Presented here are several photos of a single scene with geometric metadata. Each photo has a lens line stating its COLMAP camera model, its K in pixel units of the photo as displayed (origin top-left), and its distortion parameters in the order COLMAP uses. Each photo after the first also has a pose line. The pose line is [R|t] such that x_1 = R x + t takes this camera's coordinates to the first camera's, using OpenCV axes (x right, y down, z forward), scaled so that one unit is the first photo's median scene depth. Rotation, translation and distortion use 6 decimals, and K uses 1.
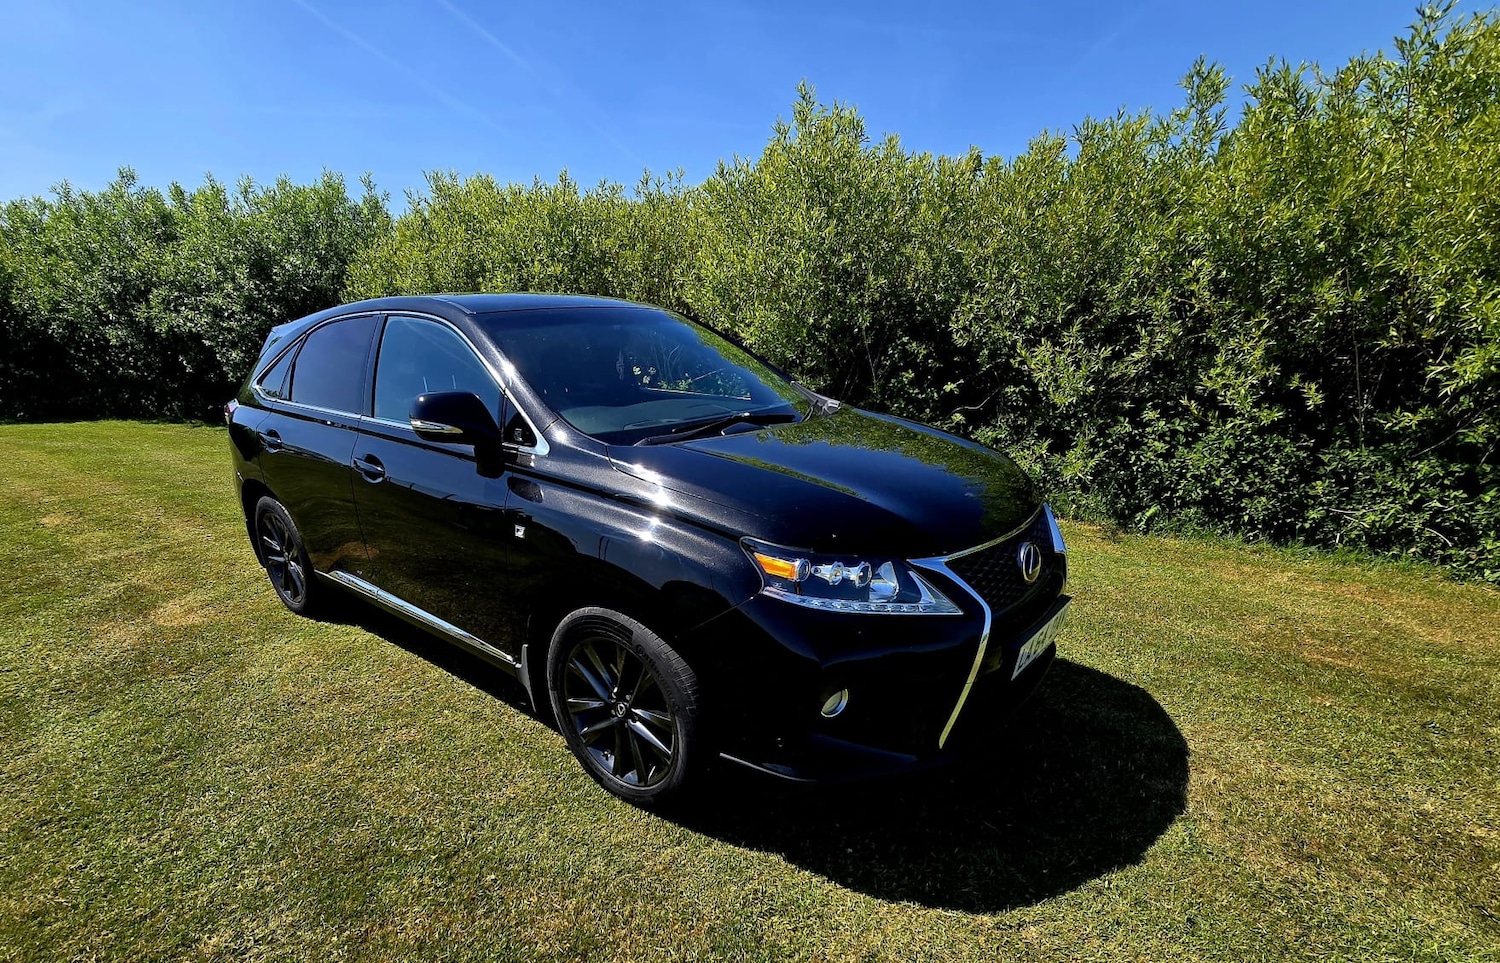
lens RADIAL K [[603.1, 0, 747.7], [0, 603.1, 482.8], [0, 0, 1]] dist [-0.009657, 0.002993]
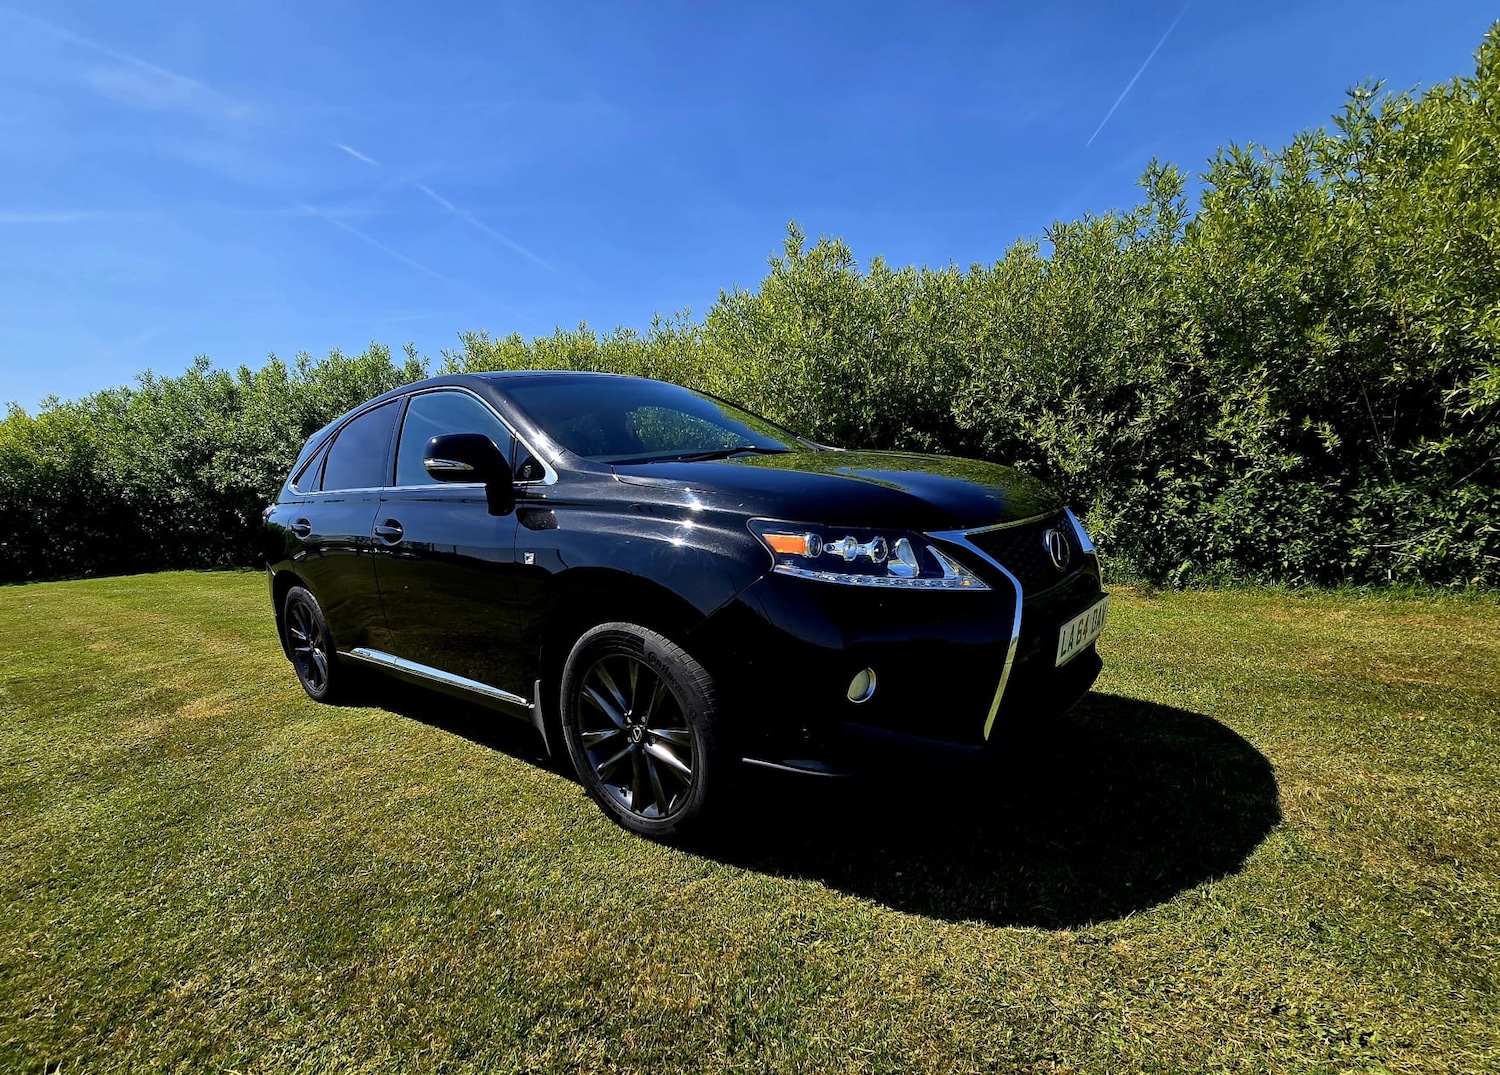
lens RADIAL K [[585.4, 0, 746.6], [0, 585.4, 534.2], [0, 0, 1]] dist [-0.007984, 0.002246]
pose [[0.996177, -0.078618, -0.038099, 0.011893], [0.071781, 0.985147, -0.155991, 0.146006], [0.049796, 0.152660, 0.987023, 0.041225]]
